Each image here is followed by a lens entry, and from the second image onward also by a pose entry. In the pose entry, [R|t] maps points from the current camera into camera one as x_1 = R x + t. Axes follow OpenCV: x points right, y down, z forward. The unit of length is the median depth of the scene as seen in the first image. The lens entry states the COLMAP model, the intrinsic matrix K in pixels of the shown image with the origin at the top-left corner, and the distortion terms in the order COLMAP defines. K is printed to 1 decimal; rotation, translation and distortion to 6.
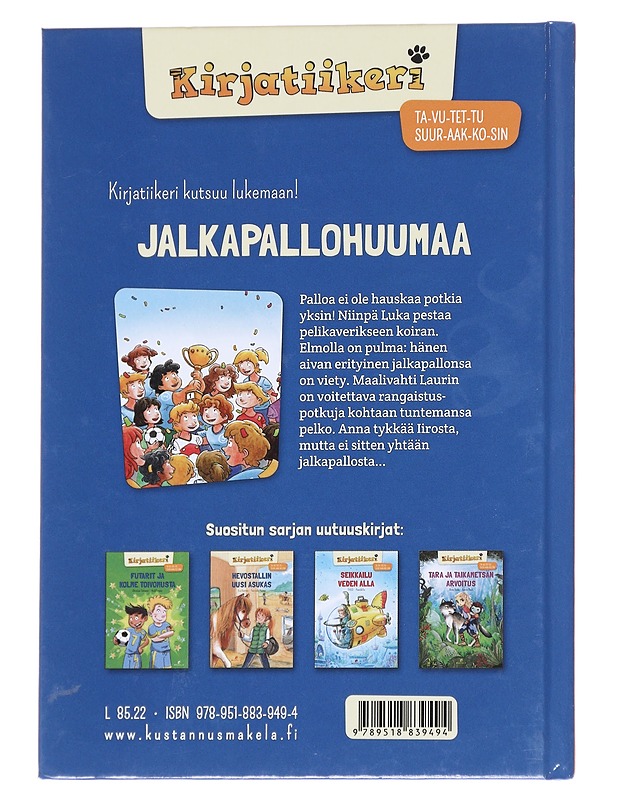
lens RADIAL K [[3830.4, 0, 309.0], [0, 3830.4, 401.0], [0, 0, 1]] dist [-0.145199, 0.000000]
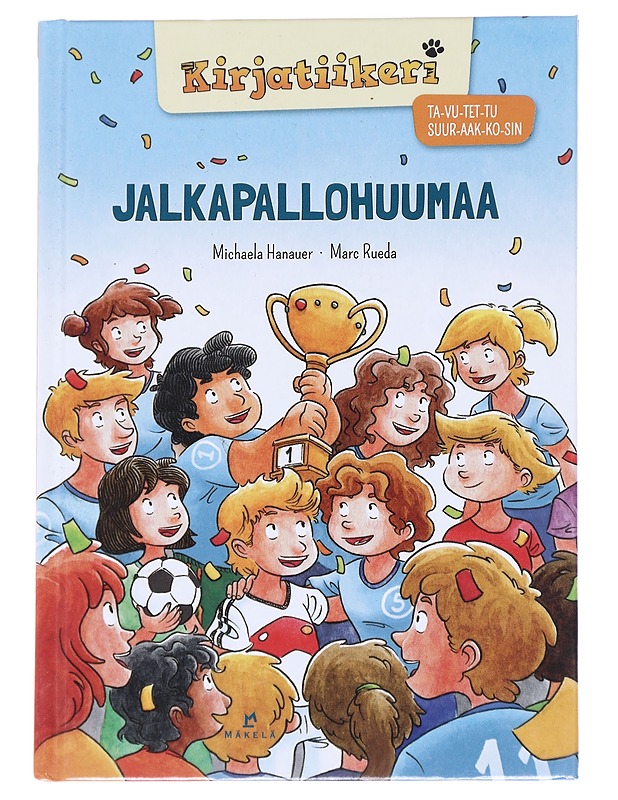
lens RADIAL K [[3830.4, 0, 309.0], [0, 3830.4, 398.9], [0, 0, 1]] dist [-0.145199, 0.000000]
pose [[0.999670, 0.025637, -0.001506, -0.029136], [-0.025634, 0.999670, 0.001852, -0.006279], [0.001553, -0.001813, 0.999997, 0.704225]]
